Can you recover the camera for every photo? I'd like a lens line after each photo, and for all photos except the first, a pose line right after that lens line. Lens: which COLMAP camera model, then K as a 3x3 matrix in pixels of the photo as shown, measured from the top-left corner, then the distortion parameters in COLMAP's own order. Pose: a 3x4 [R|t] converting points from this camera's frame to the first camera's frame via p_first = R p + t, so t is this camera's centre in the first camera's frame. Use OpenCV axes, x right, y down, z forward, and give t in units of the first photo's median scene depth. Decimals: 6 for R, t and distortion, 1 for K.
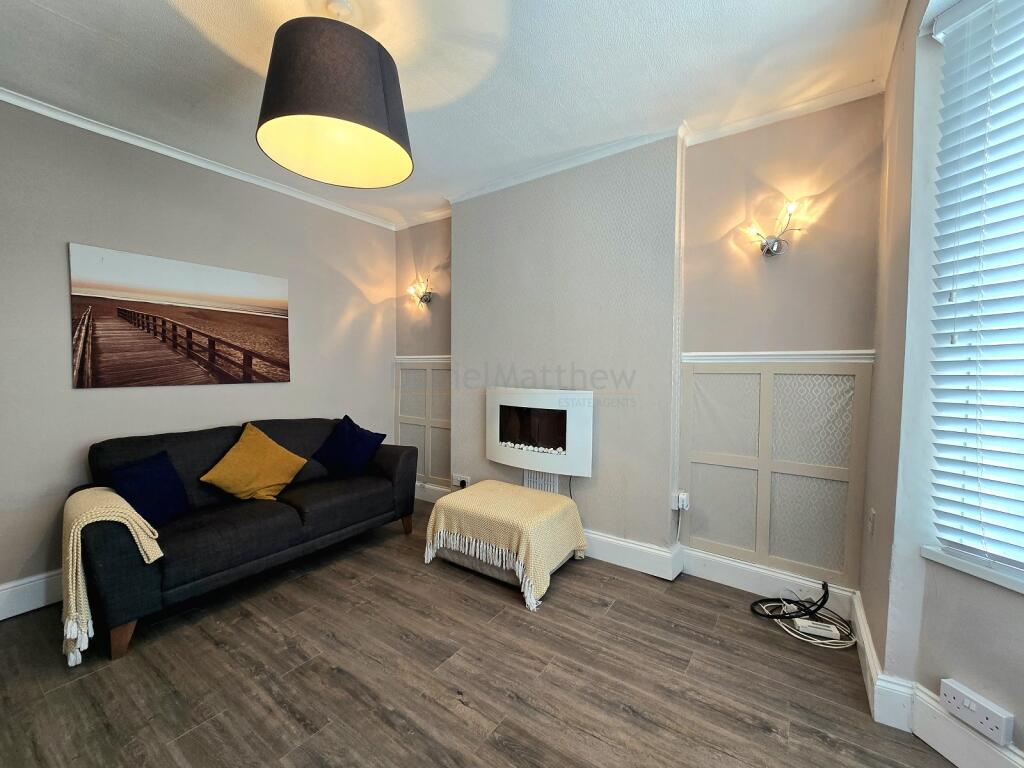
lens RADIAL K [[416.6, 0, 511.6], [0, 416.6, 389.6], [0, 0, 1]] dist [-0.001999, -0.000043]
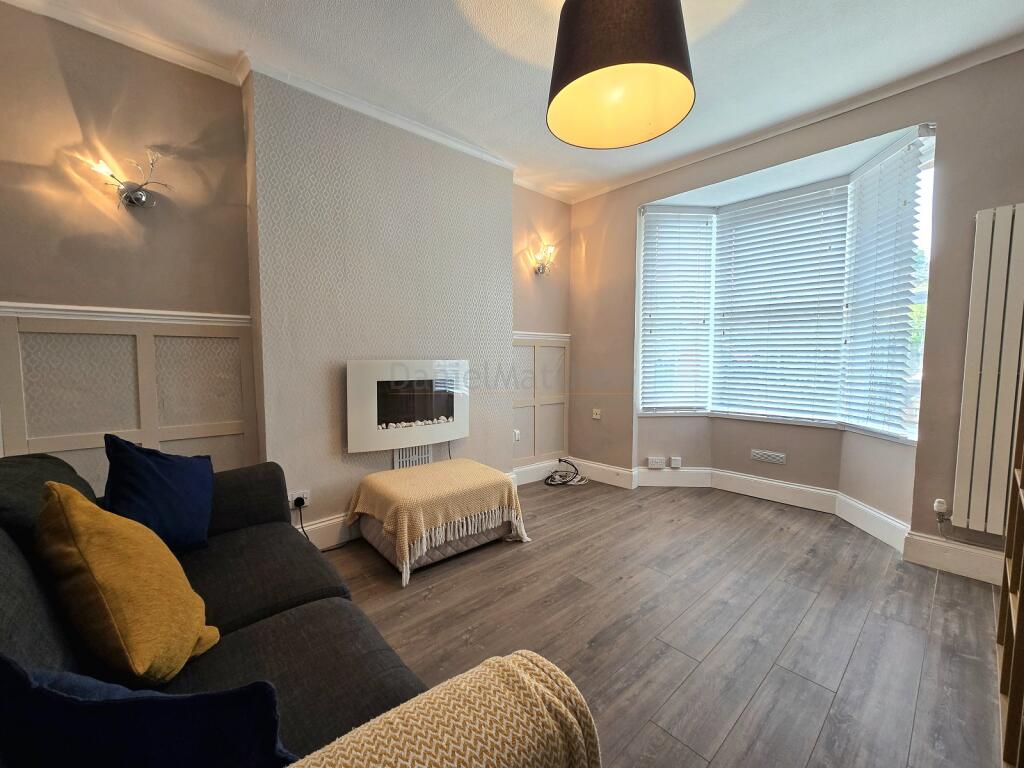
lens RADIAL K [[419.6, 0, 518.1], [0, 419.6, 380.8], [0, 0, 1]] dist [0.000342, 0.000138]
pose [[0.219100, -0.077045, 0.972656, -0.830880], [0.031265, 0.996920, 0.071924, -0.018238], [-0.975201, 0.014652, 0.220834, 0.565159]]
